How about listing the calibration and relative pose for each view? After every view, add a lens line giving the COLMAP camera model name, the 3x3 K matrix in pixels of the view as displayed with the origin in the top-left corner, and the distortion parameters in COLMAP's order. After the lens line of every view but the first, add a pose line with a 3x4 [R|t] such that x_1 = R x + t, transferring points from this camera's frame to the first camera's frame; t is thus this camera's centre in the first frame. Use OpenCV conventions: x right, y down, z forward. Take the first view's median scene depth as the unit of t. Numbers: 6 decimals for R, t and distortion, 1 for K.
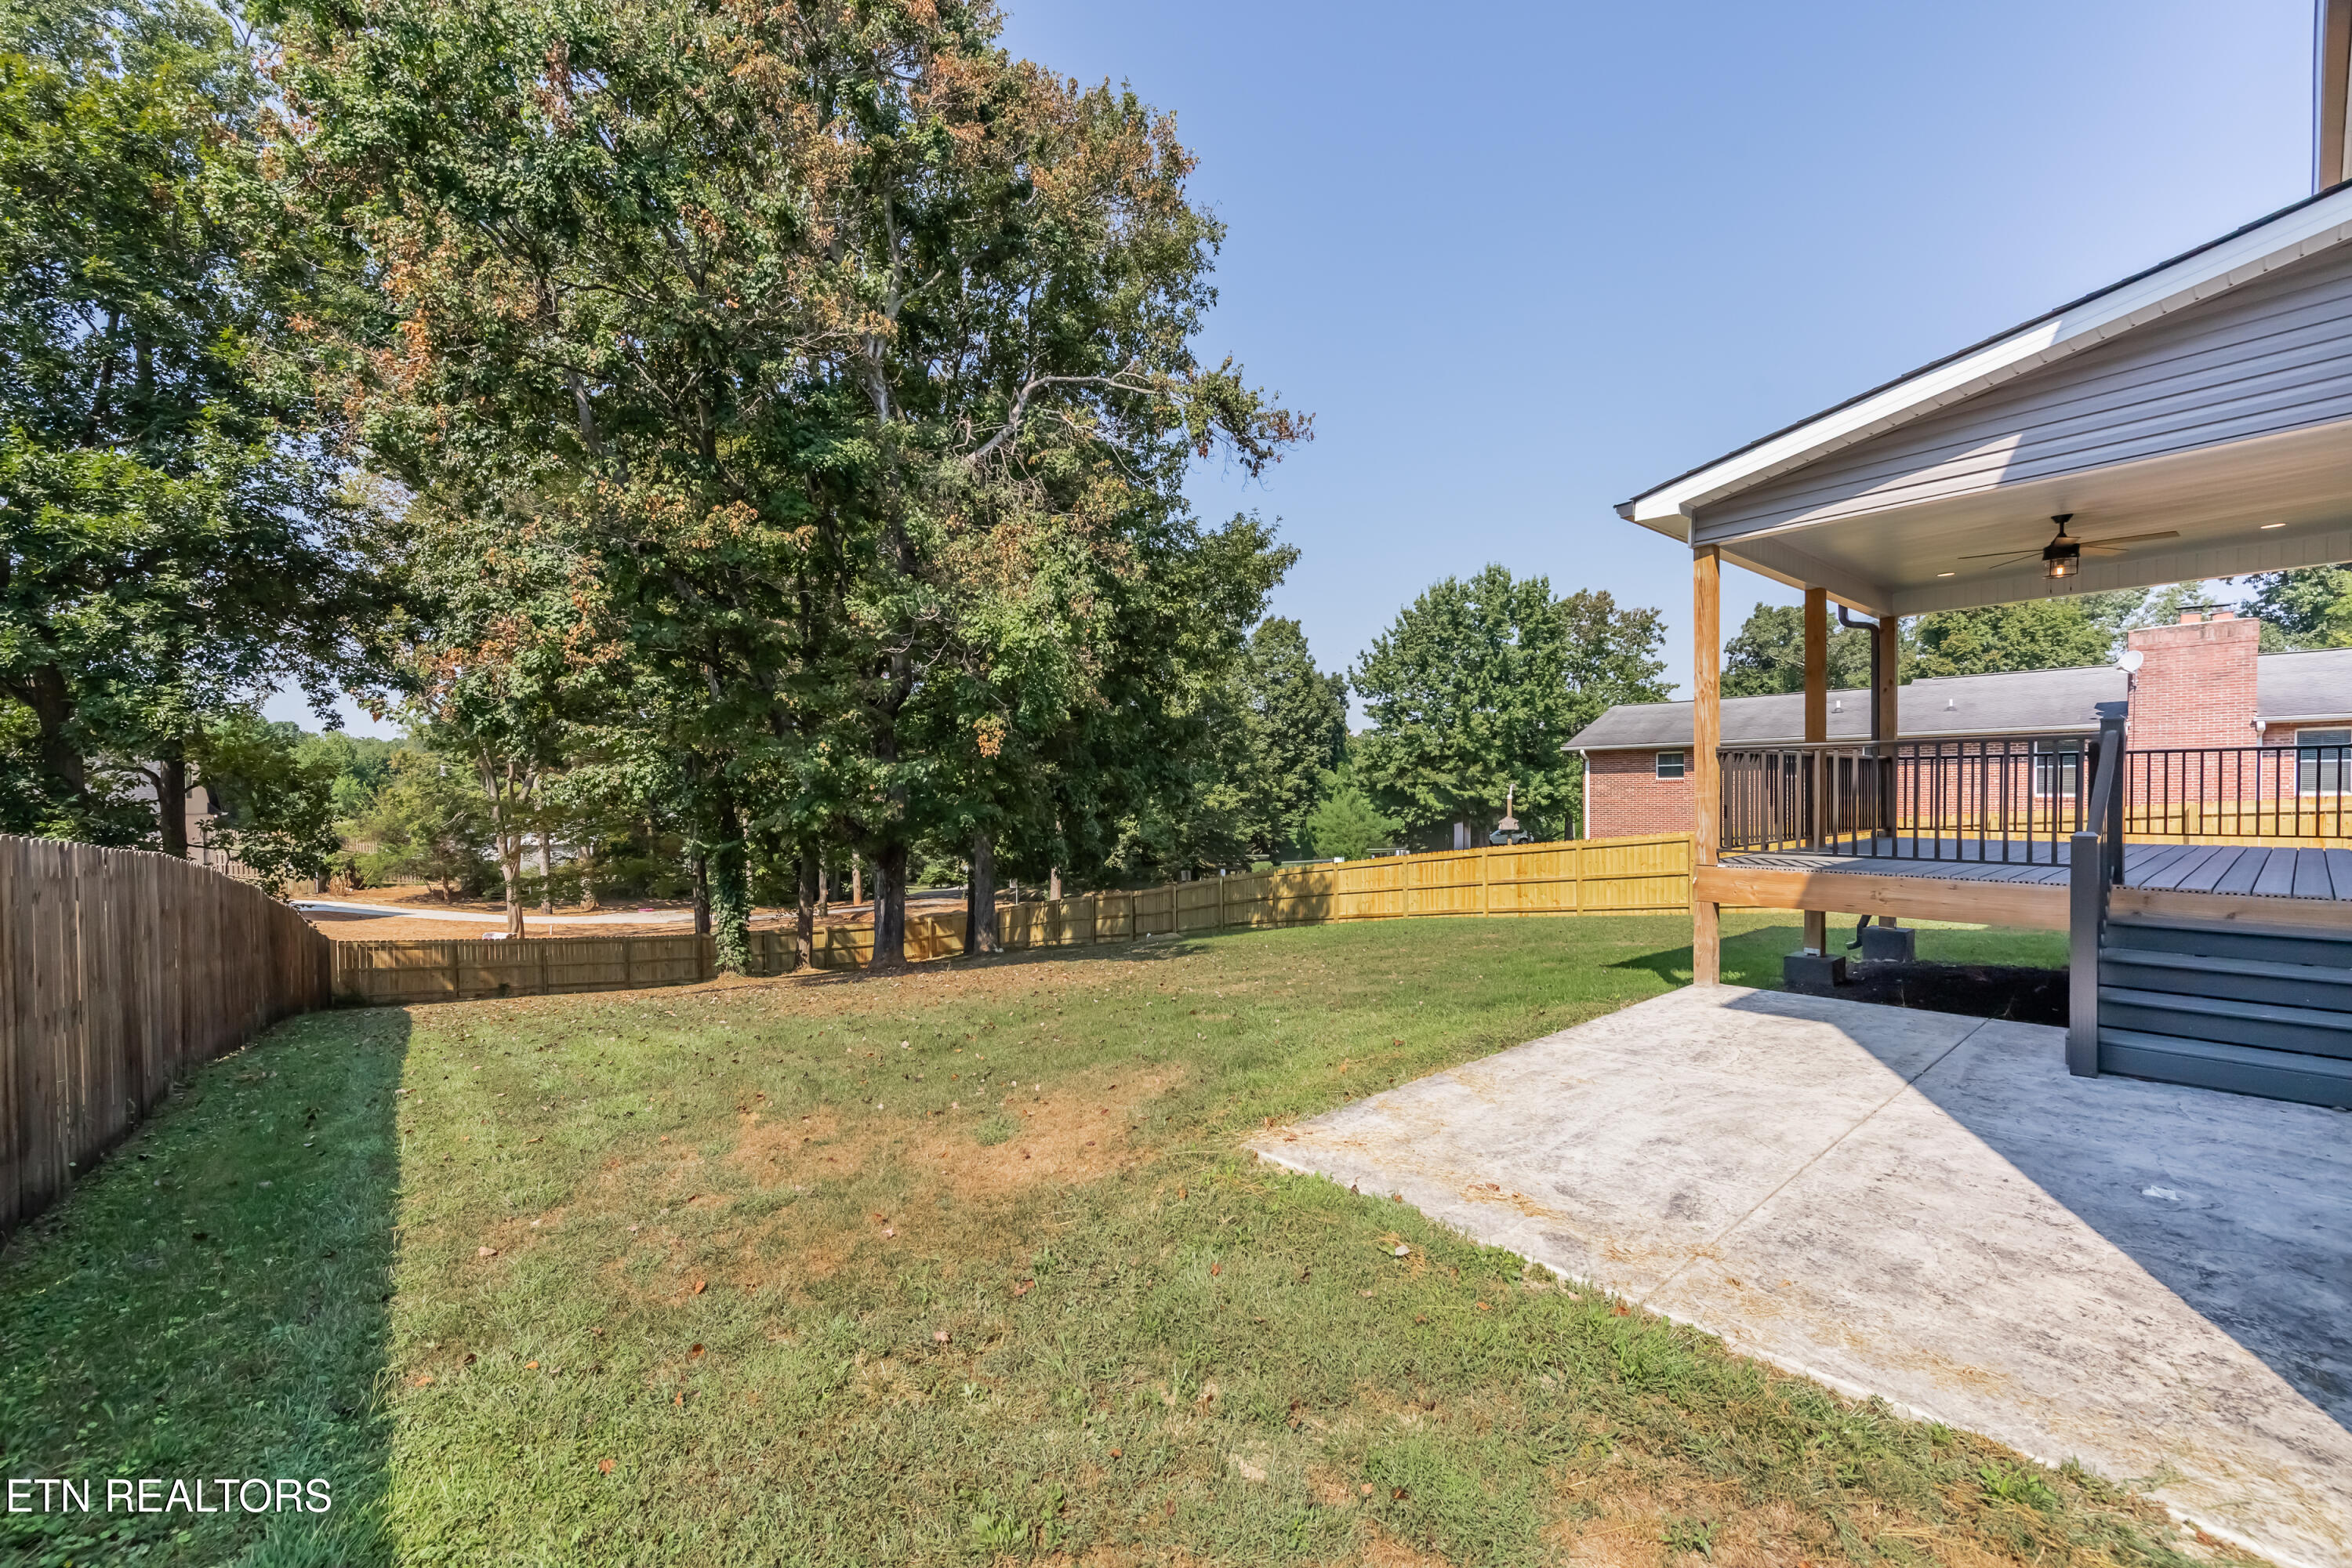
lens RADIAL K [[869.2, 0, 1212.6], [0, 869.2, 792.4], [0, 0, 1]] dist [0.000870, 0.000162]
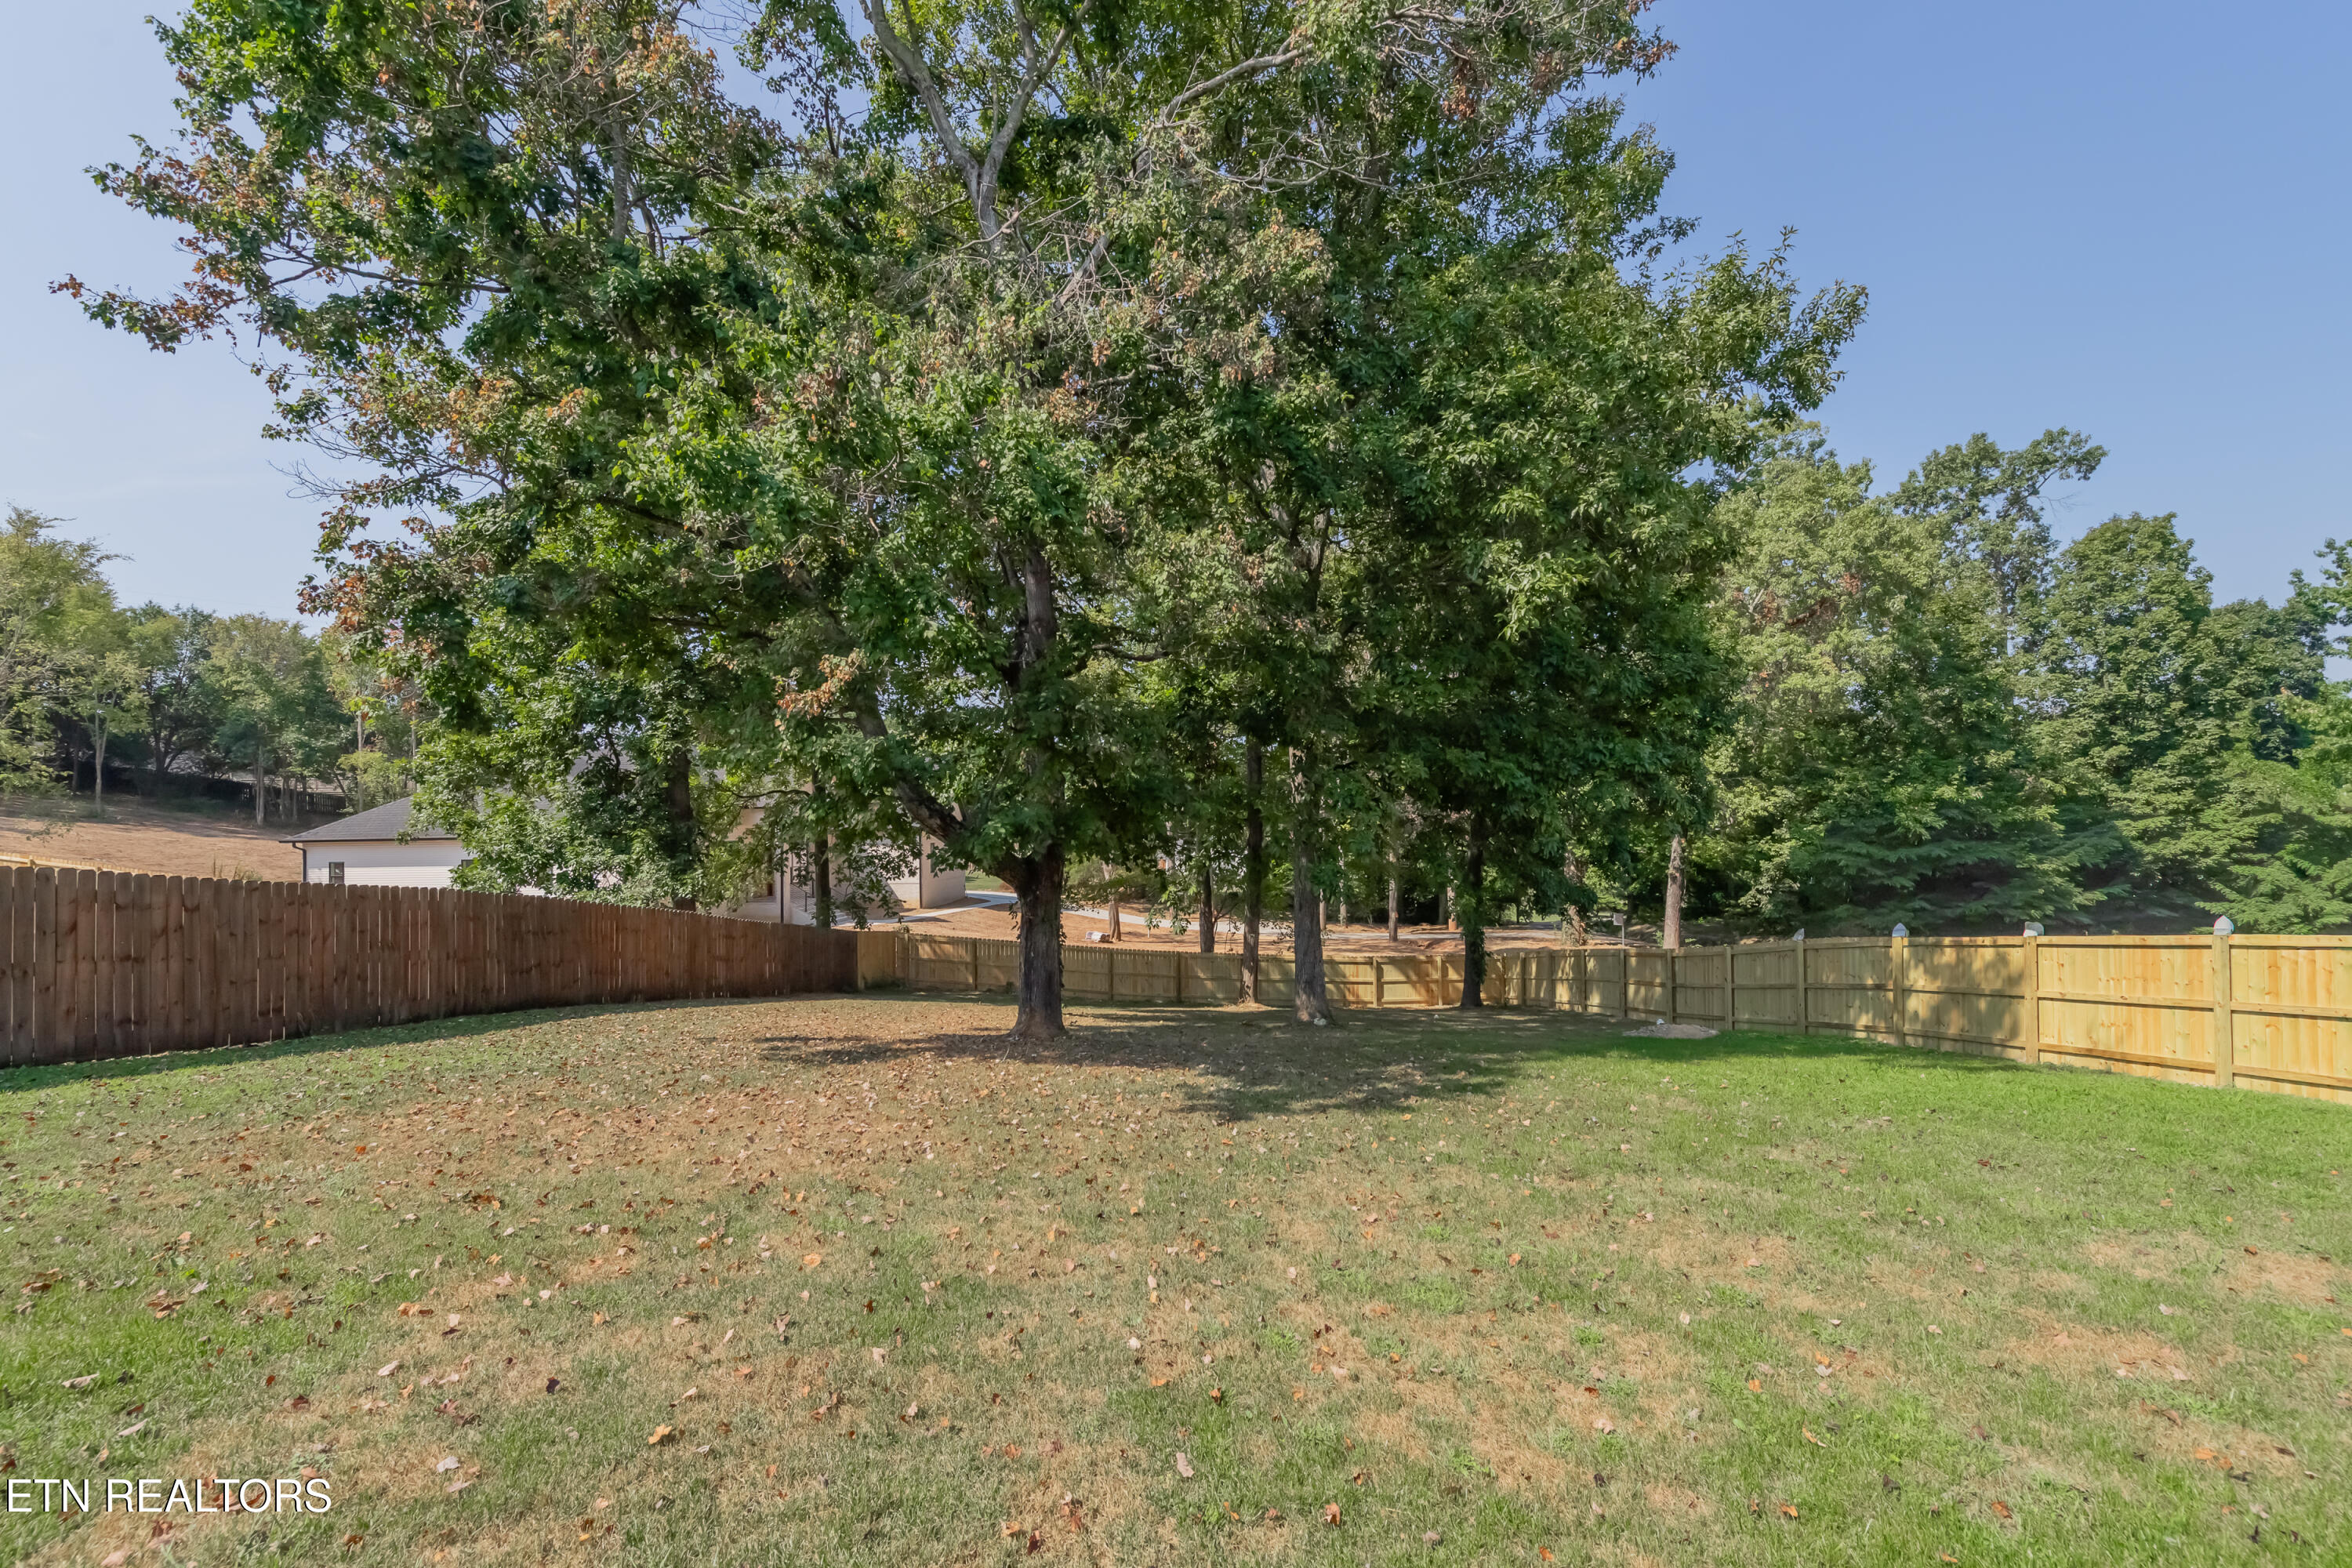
lens RADIAL K [[926.2, 0, 1178.2], [0, 926.2, 803.5], [0, 0, 1]] dist [-0.000623, -0.000101]
pose [[0.733204, -0.015767, -0.679826, 0.095424], [0.011515, 0.999876, -0.010771, 0.006944], [0.679911, 0.000070, 0.733294, 0.204574]]
